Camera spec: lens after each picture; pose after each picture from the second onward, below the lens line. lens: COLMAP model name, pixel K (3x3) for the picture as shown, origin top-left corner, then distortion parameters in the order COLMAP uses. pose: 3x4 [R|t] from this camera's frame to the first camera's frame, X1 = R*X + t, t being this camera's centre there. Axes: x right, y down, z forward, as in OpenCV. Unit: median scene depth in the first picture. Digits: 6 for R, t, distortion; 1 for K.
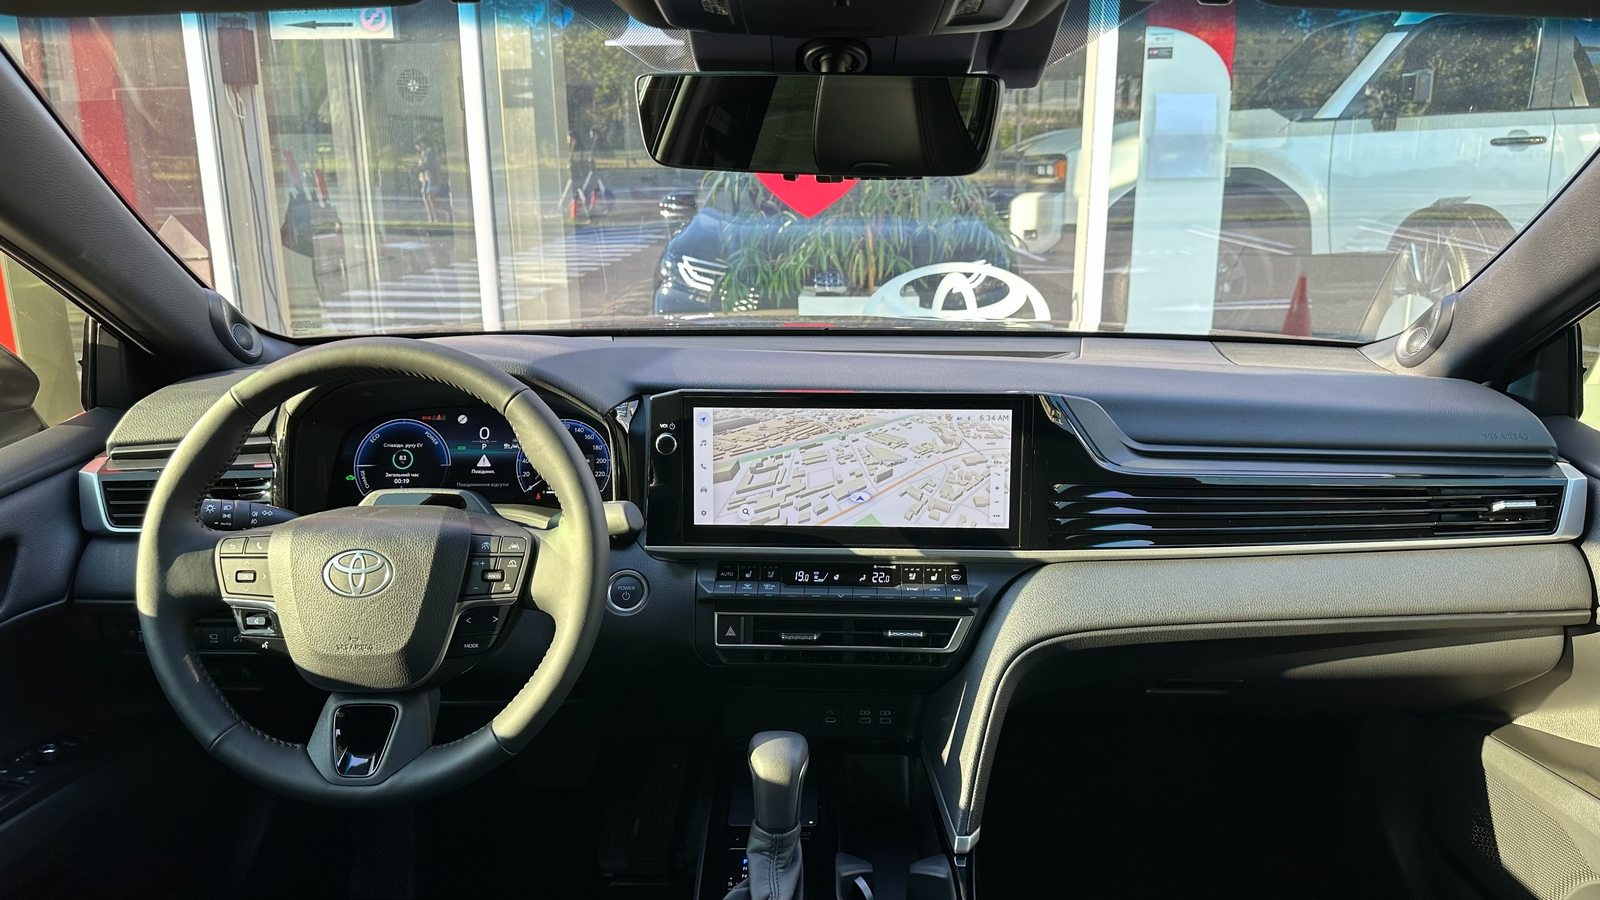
lens RADIAL K [[1163.1, 0, 806.9], [0, 1163.1, 414.8], [0, 0, 1]] dist [0.029594, -0.058530]
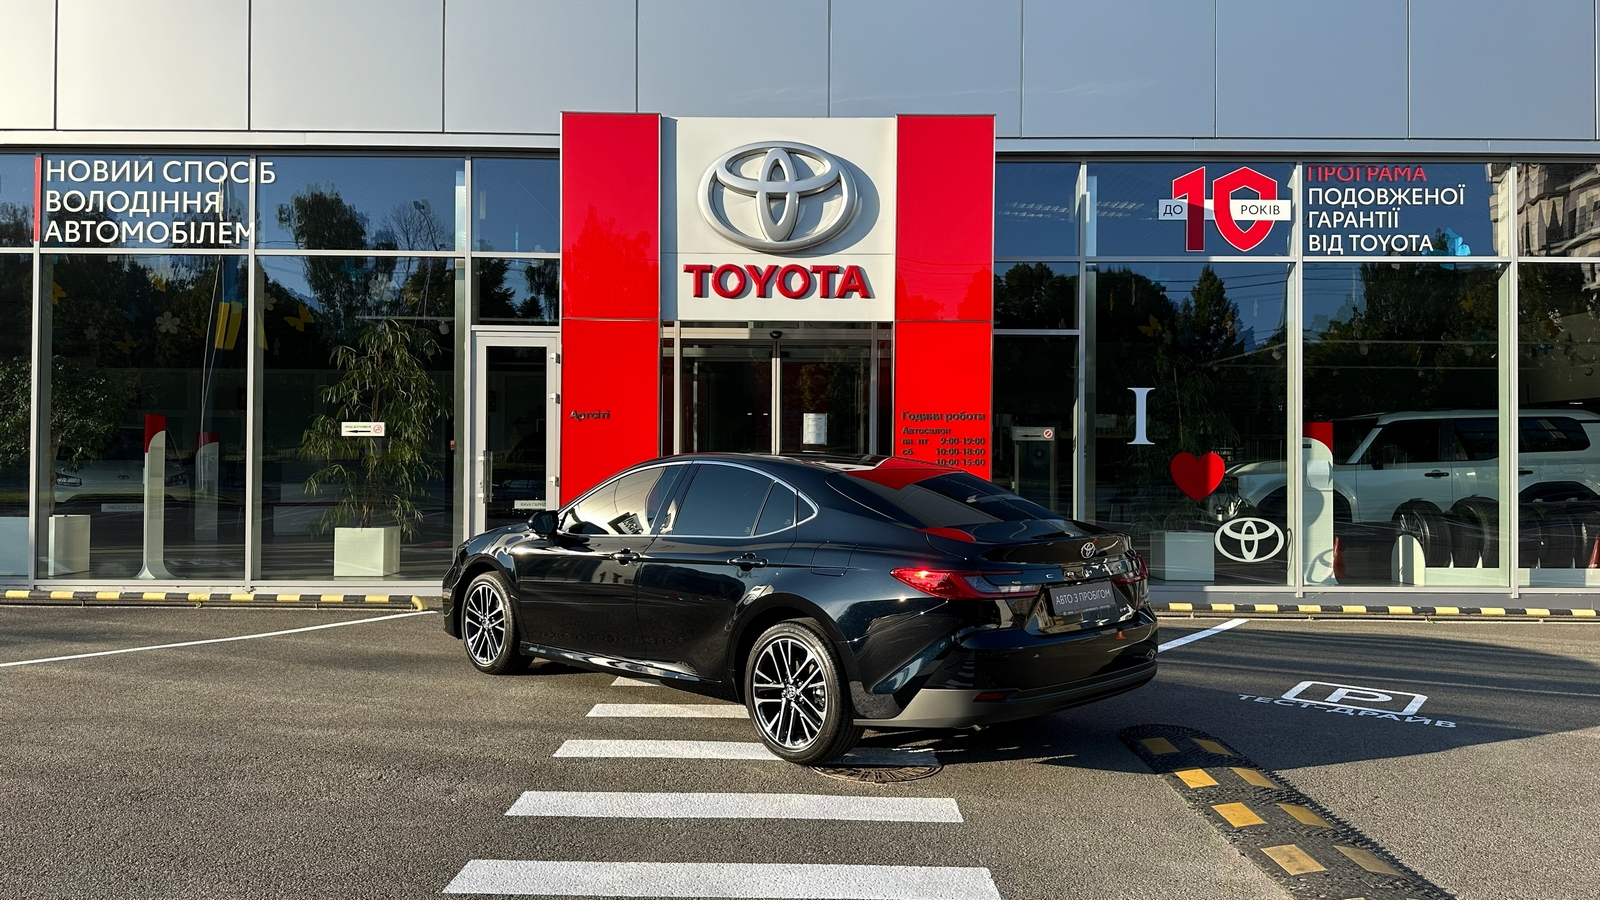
lens RADIAL K [[1163.1, 0, 797.6], [0, 1163.1, 451.8], [0, 0, 1]] dist [0.029594, -0.058530]
pose [[0.999429, 0.009449, 0.032451, -0.738883], [-0.001844, 0.973943, -0.226787, 0.251101], [-0.033749, 0.226597, 0.973404, -1.233098]]
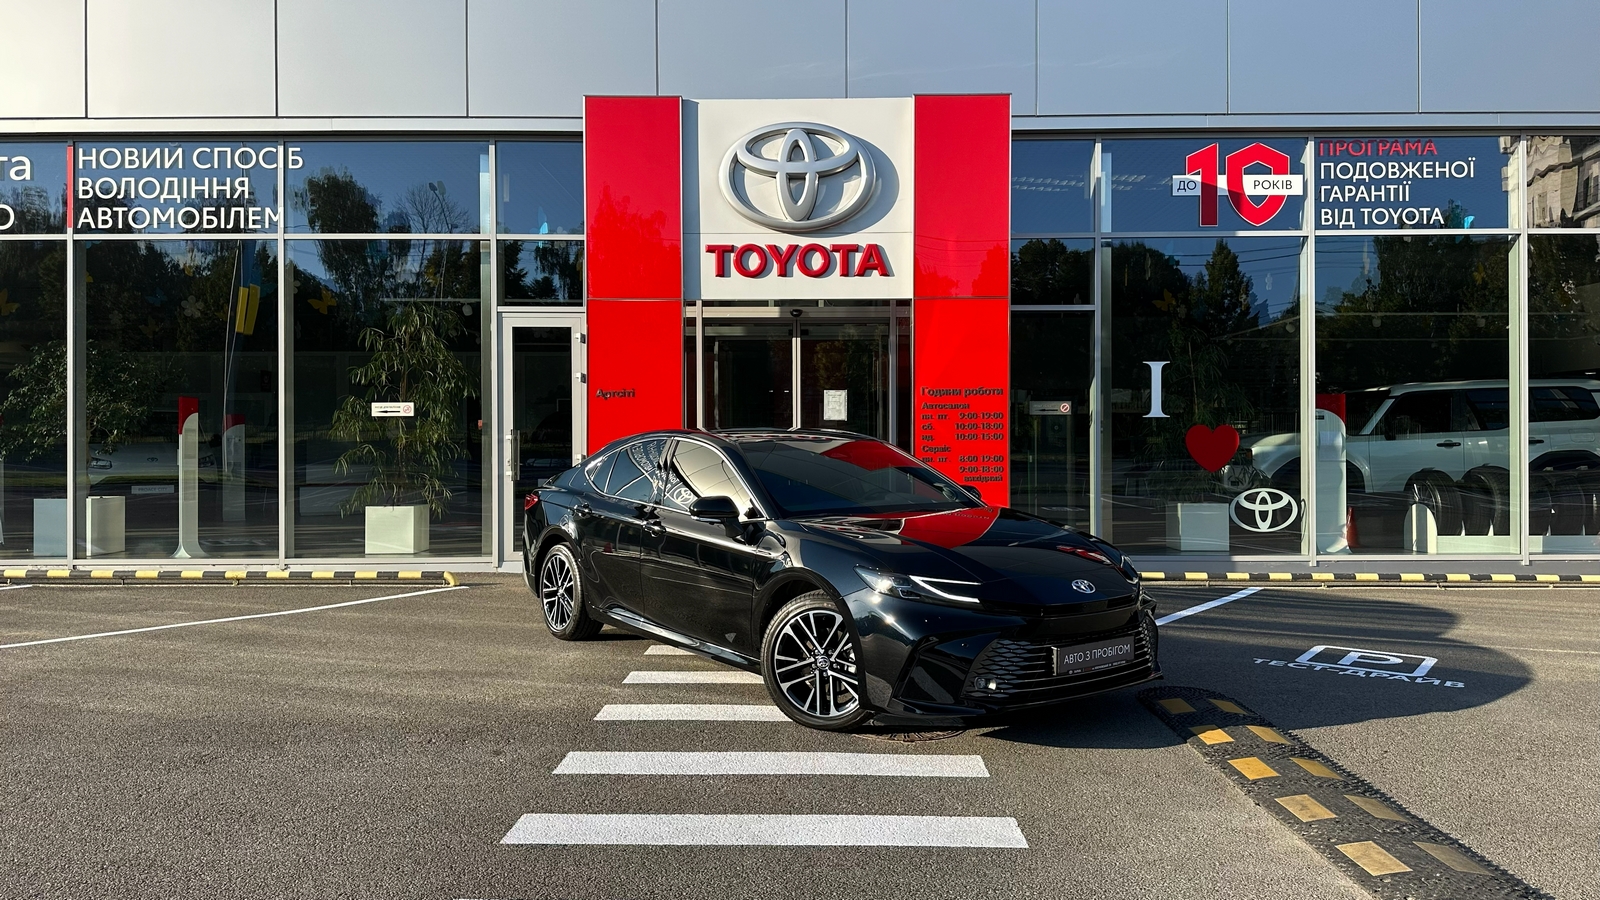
lens RADIAL K [[1163.1, 0, 806.3], [0, 1163.1, 443.1], [0, 0, 1]] dist [0.029594, -0.058530]
pose [[0.999611, -0.000135, 0.027878, -0.752033], [0.006151, 0.976418, -0.215800, 0.262667], [-0.027192, 0.215887, 0.976040, -1.266513]]
